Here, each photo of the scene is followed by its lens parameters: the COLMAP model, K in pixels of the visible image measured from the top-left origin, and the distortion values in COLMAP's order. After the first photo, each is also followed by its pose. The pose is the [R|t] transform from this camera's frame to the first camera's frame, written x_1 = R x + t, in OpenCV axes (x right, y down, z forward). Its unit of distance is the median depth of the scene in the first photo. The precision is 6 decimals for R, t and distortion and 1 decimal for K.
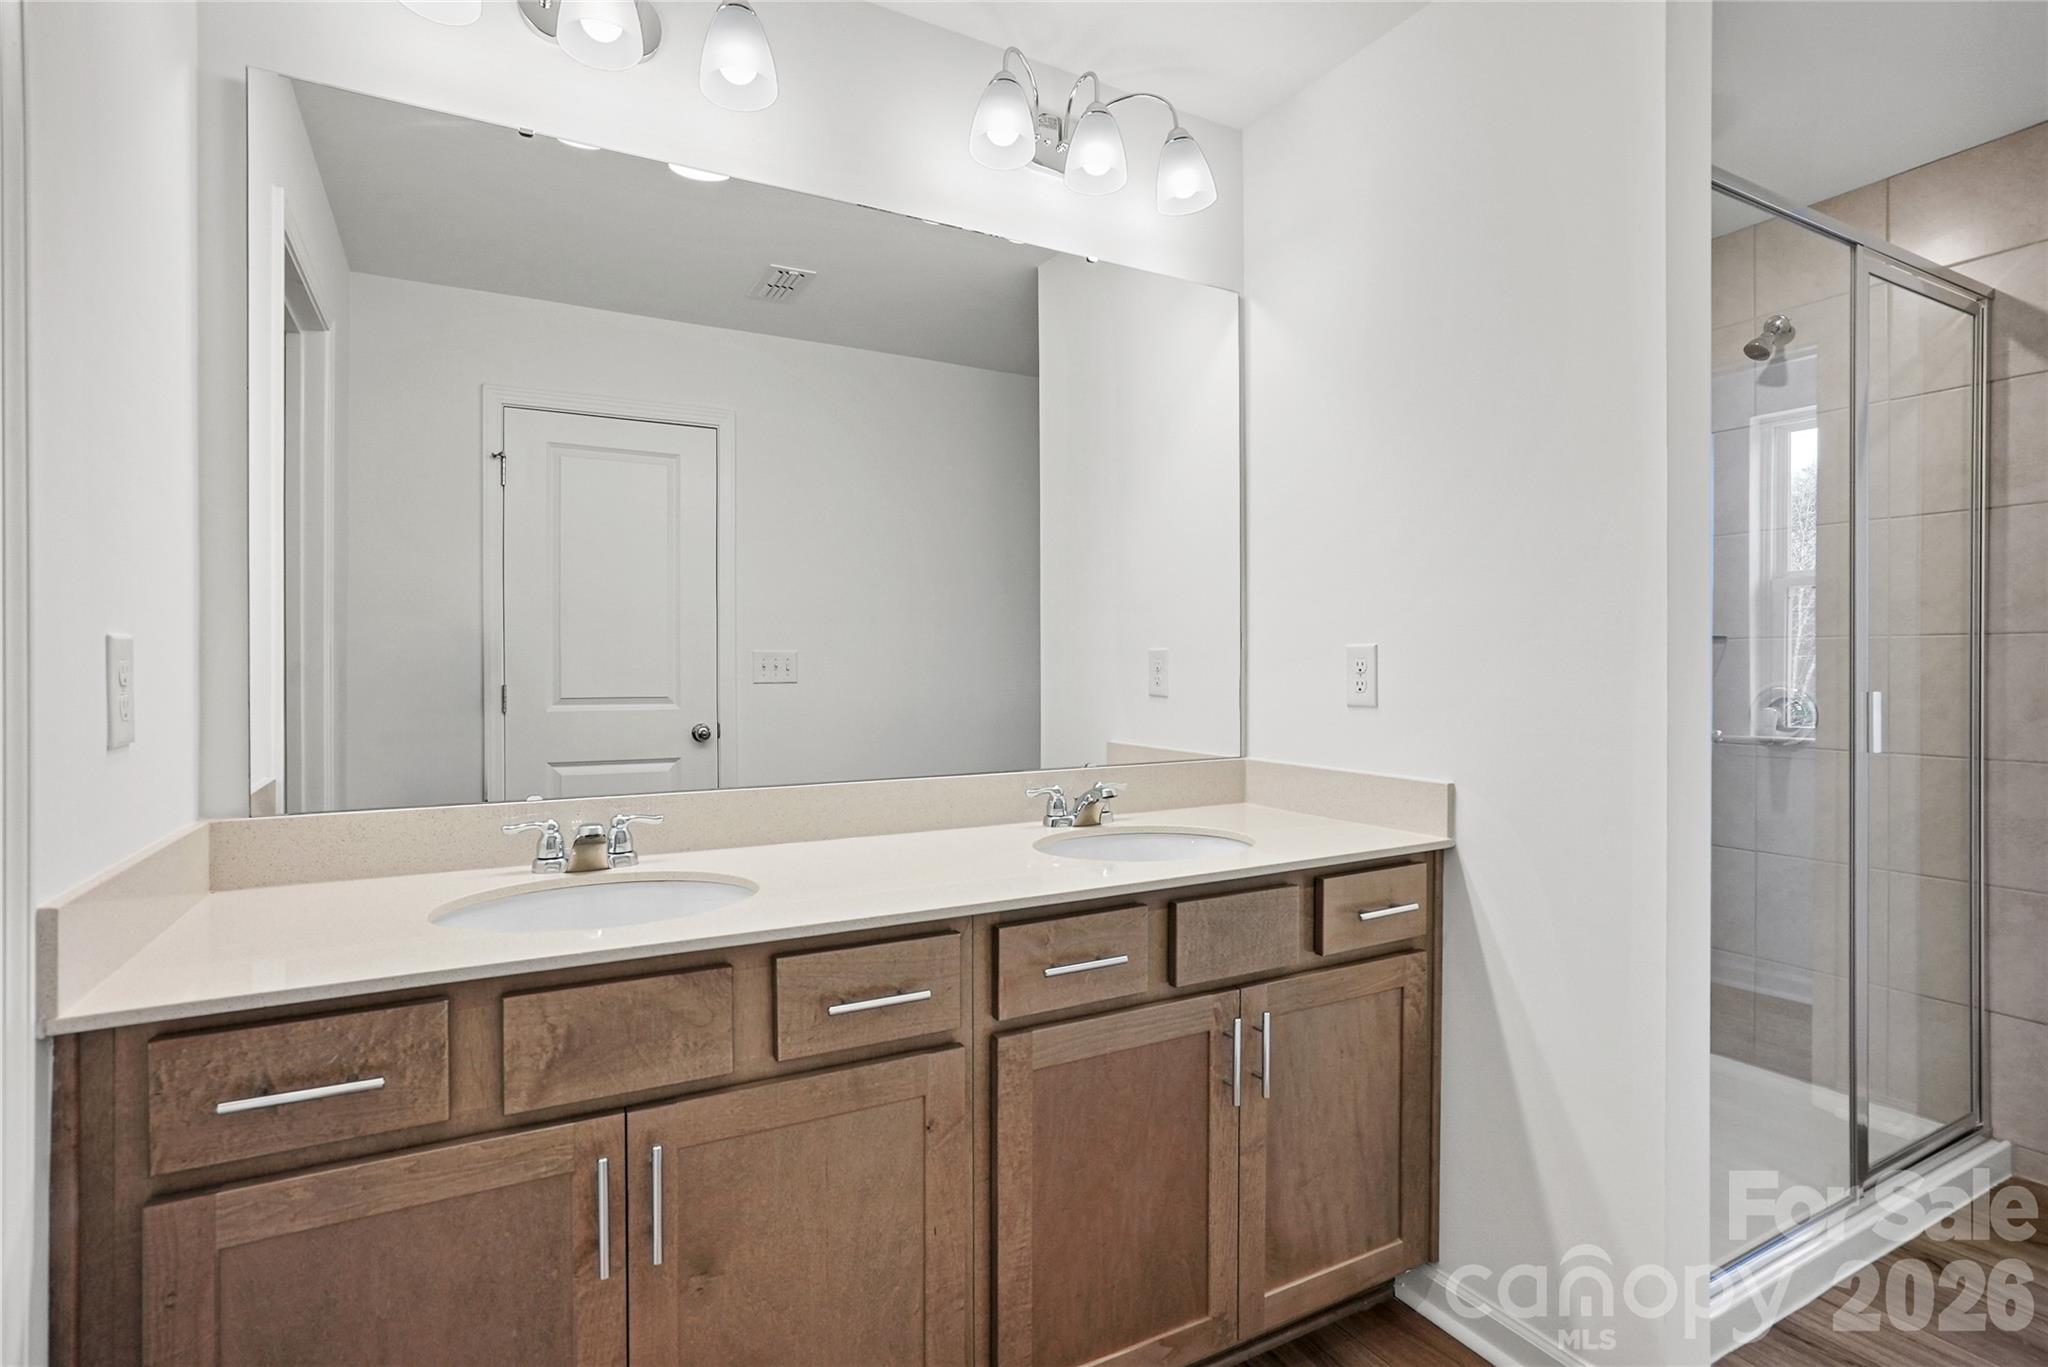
lens RADIAL K [[980.4, 0, 1024.0], [0, 980.4, 683.5], [0, 0, 1]] dist [-0.045948, 0.023736]
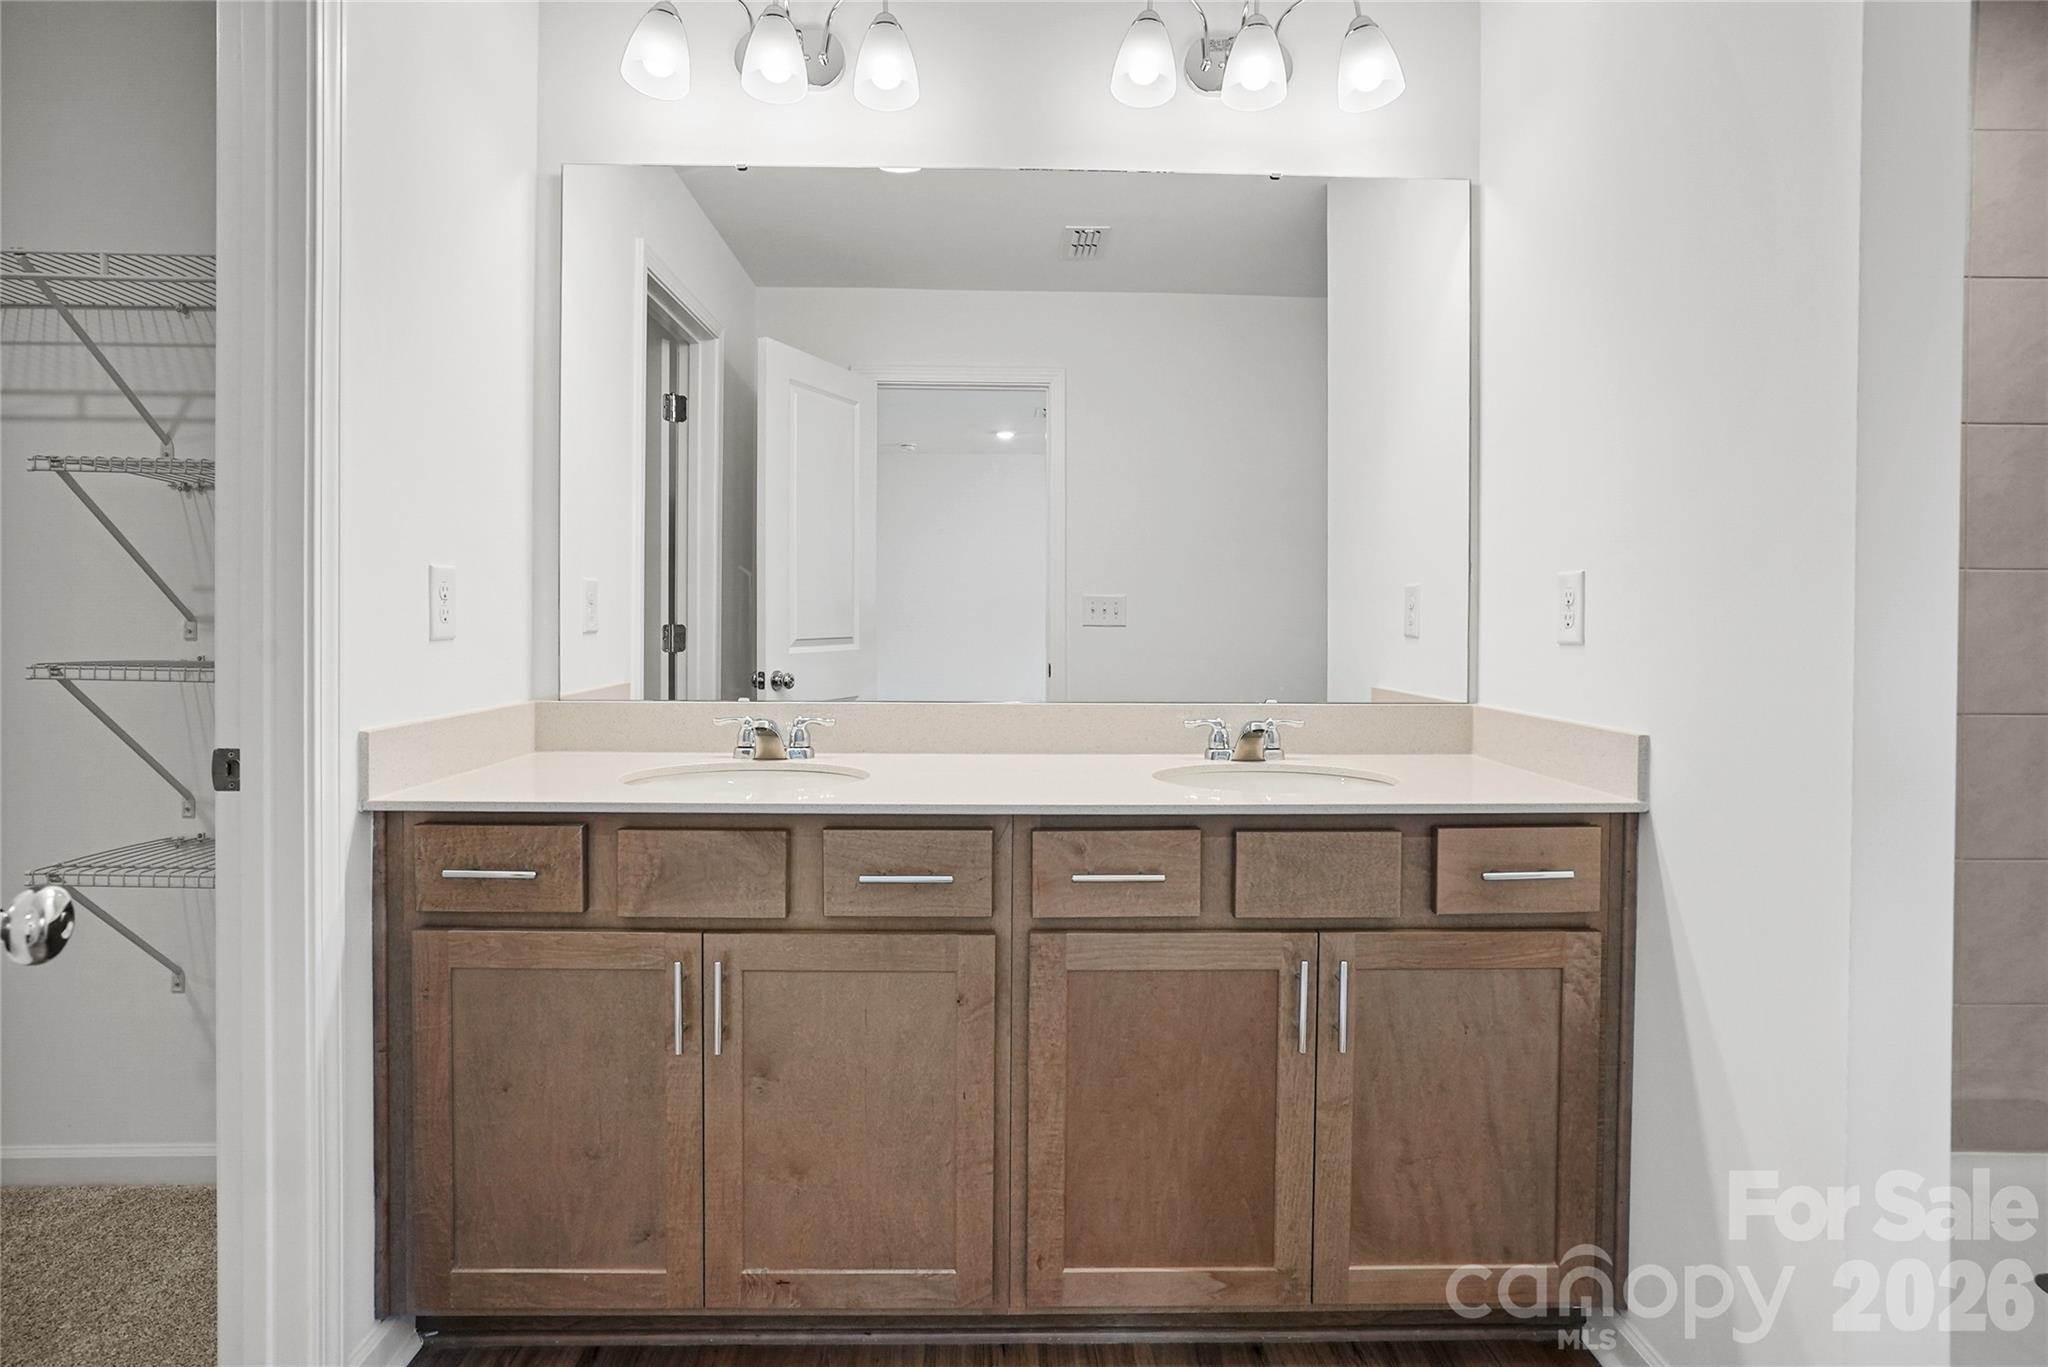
lens RADIAL K [[1004.7, 0, 1018.4], [0, 1004.7, 649.4], [0, 0, 1]] dist [-0.051826, 0.031541]
pose [[0.891872, 0.020742, -0.451812, 0.398217], [-0.016475, 0.999775, 0.013377, 0.031744], [0.451988, -0.004487, 0.892013, 0.009912]]
